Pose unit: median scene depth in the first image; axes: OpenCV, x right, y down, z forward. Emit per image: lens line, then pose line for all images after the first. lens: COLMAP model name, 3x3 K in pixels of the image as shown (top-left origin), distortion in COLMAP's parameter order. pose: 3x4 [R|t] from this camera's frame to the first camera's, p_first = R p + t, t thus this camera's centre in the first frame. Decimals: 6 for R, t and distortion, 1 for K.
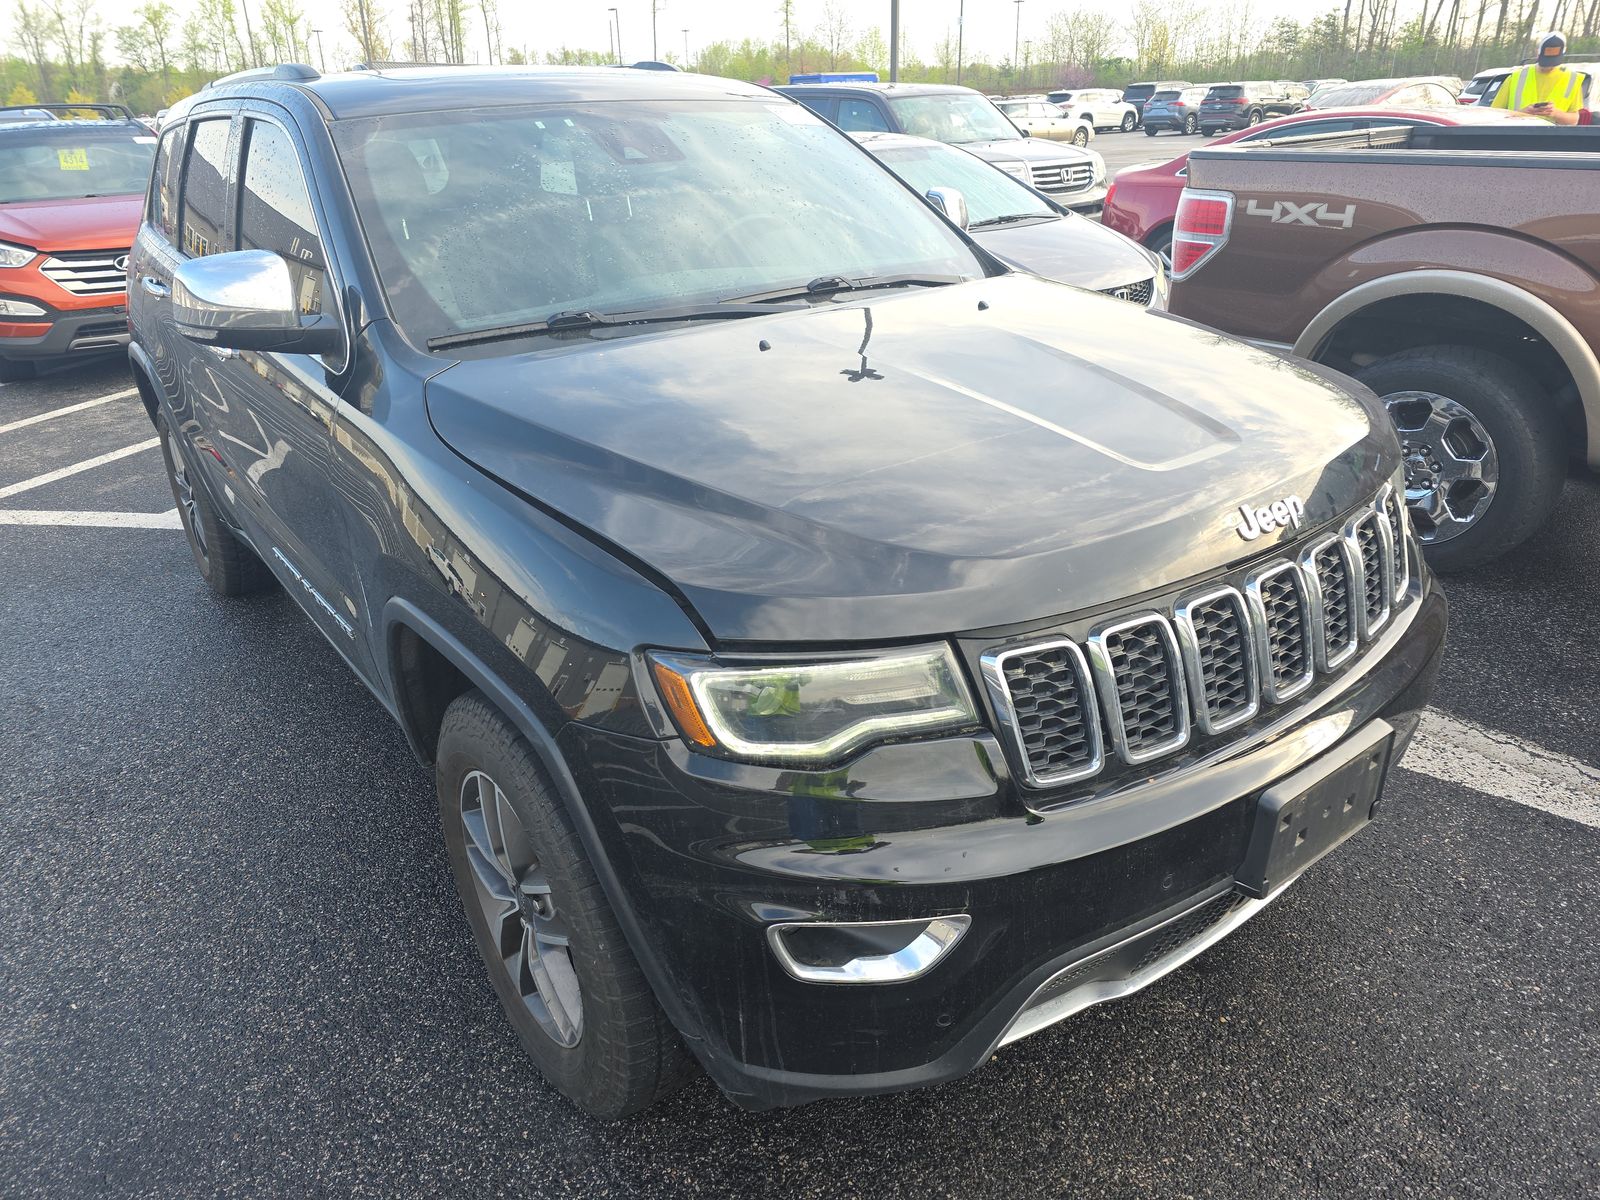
lens RADIAL K [[1110.0, 0, 800.0], [0, 1110.0, 600.0], [0, 0, 1]] dist [0.003589, -0.028958]
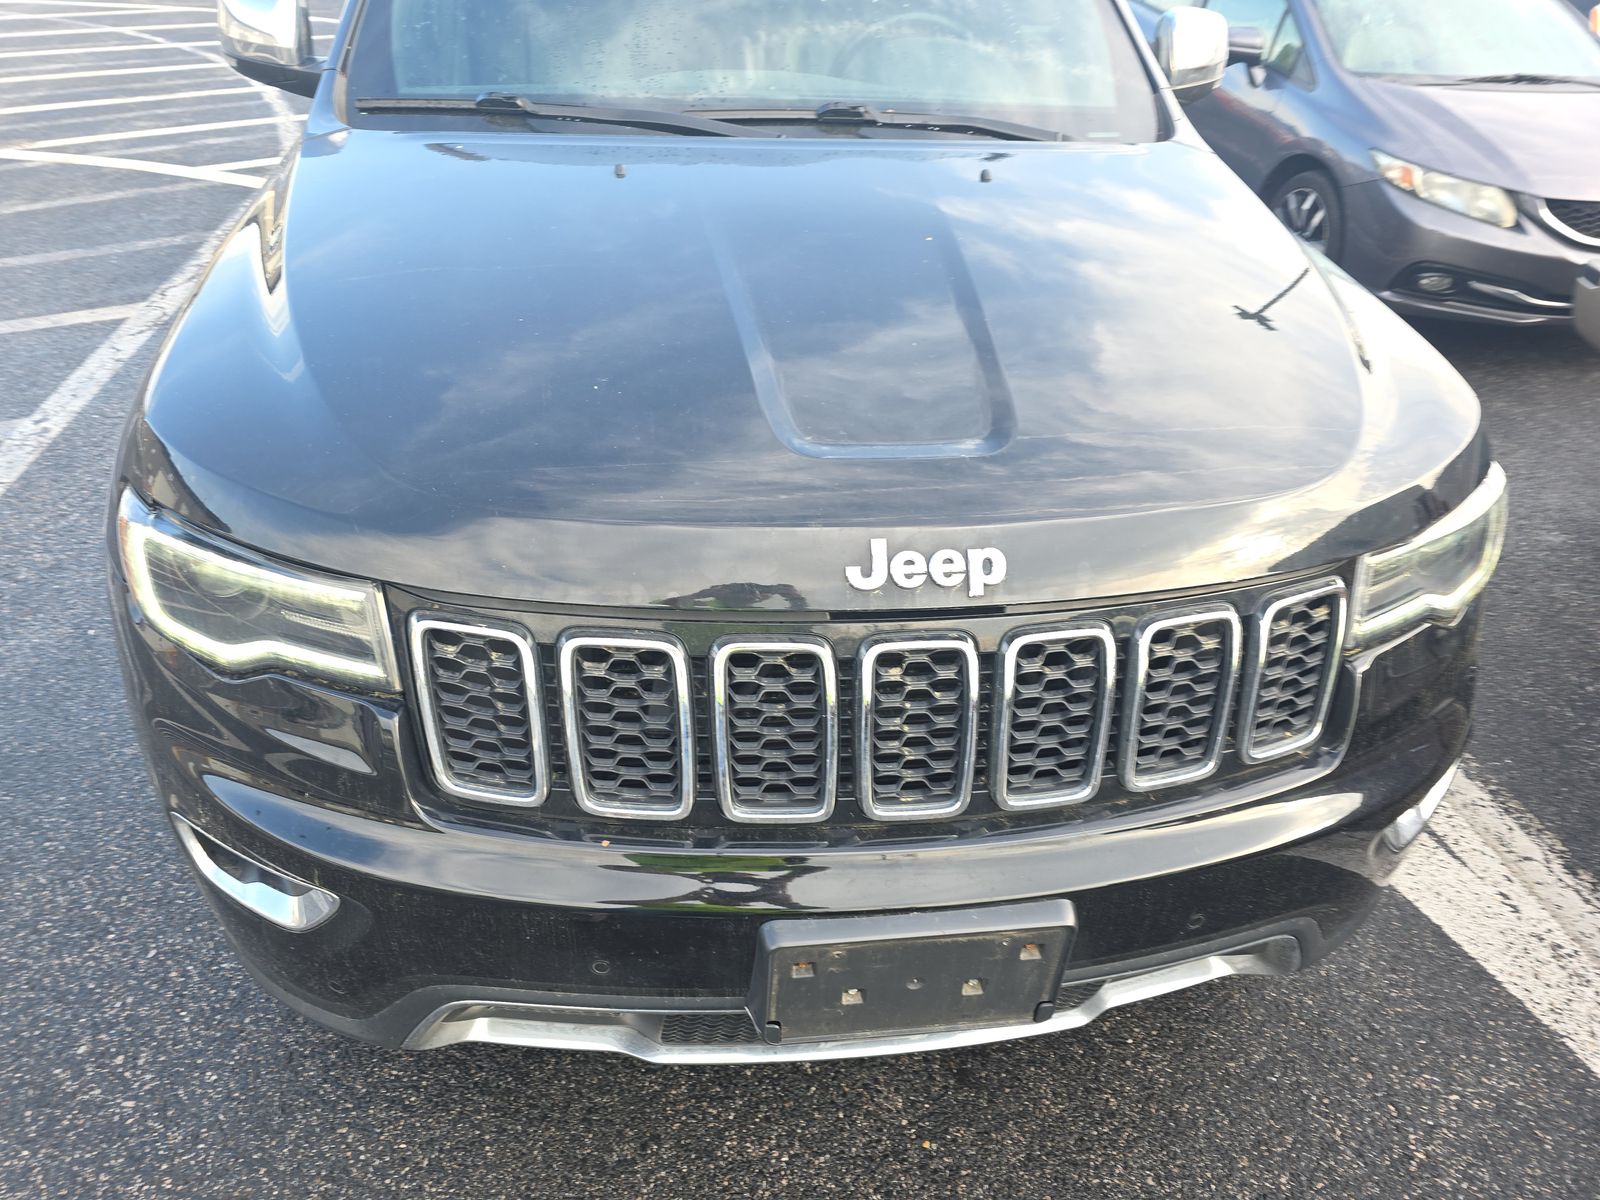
lens RADIAL K [[1110.0, 0, 800.0], [0, 1110.0, 600.0], [0, 0, 1]] dist [0.003589, -0.028958]
pose [[0.858589, 0.336460, -0.386807, 0.483653], [-0.266762, 0.937521, 0.223364, -0.144320], [0.437793, -0.088592, 0.894700, 0.281677]]
